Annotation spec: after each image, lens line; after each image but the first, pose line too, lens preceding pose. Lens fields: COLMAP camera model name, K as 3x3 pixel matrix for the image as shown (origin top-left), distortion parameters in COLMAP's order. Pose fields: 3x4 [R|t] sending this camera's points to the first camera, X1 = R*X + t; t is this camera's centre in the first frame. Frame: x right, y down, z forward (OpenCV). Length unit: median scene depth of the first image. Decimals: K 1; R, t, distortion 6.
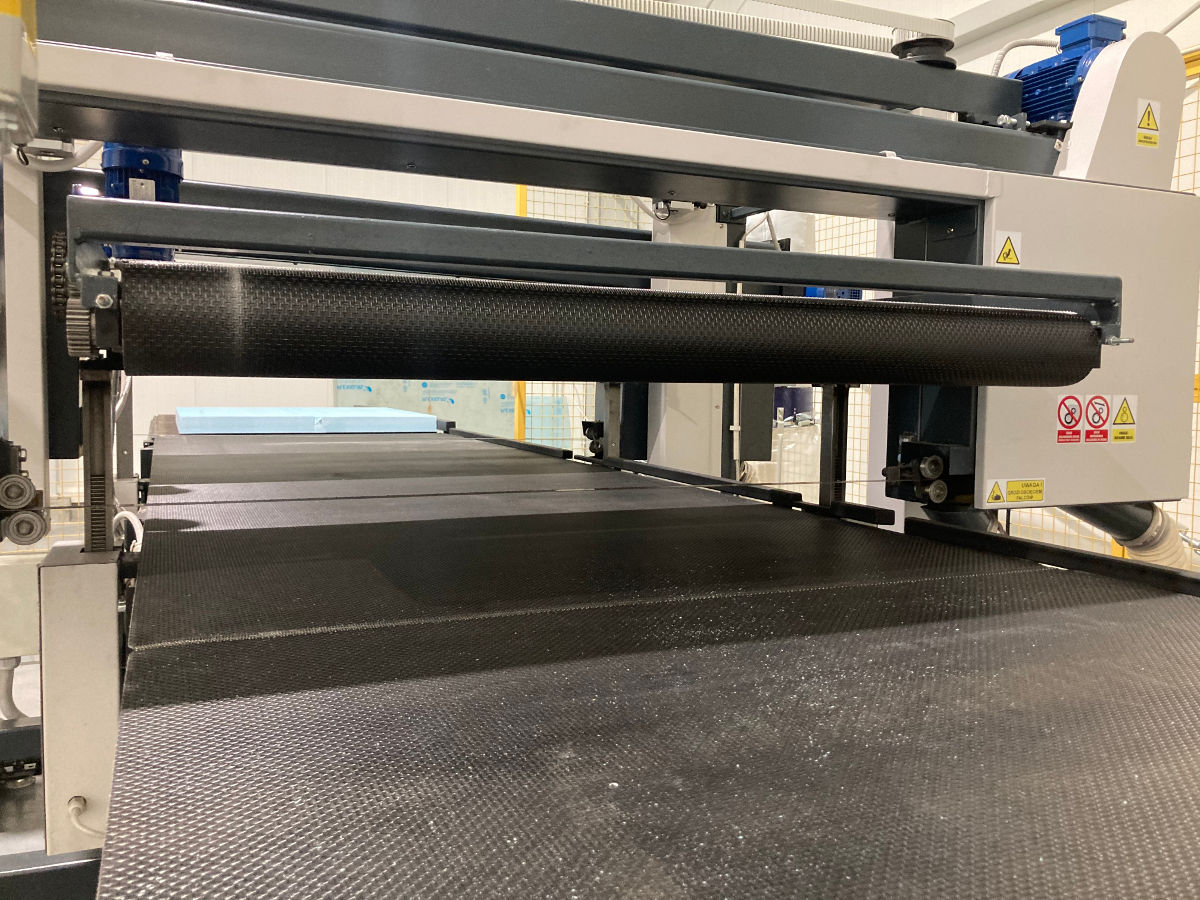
lens RADIAL K [[992.2, 0, 600.0], [0, 992.2, 450.0], [0, 0, 1]] dist [0.014164, -0.002215]
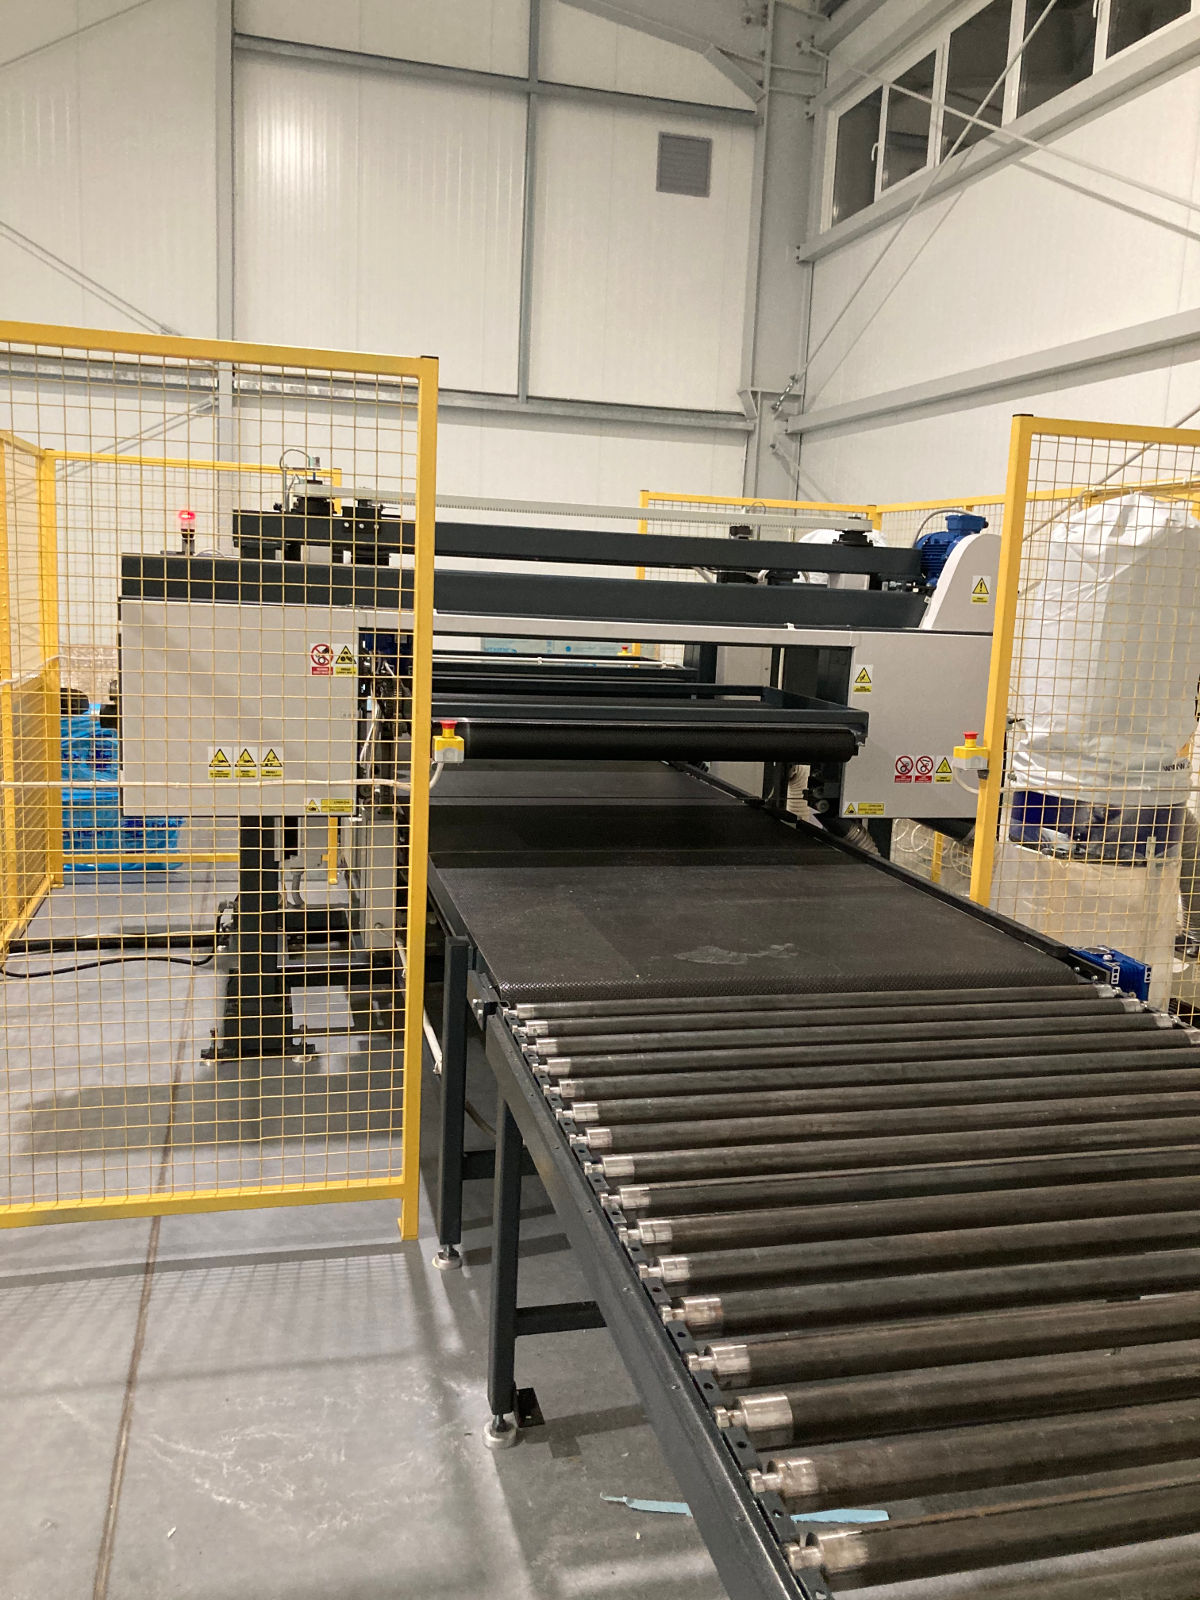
lens RADIAL K [[1322.9, 0, 600.0], [0, 1322.9, 800.0], [0, 0, 1]] dist [0.014164, -0.002215]
pose [[0.985805, 0.053020, -0.159304, 0.308427], [-0.039508, 0.995440, 0.086819, -0.153096], [0.163181, -0.079293, 0.983405, -1.334437]]
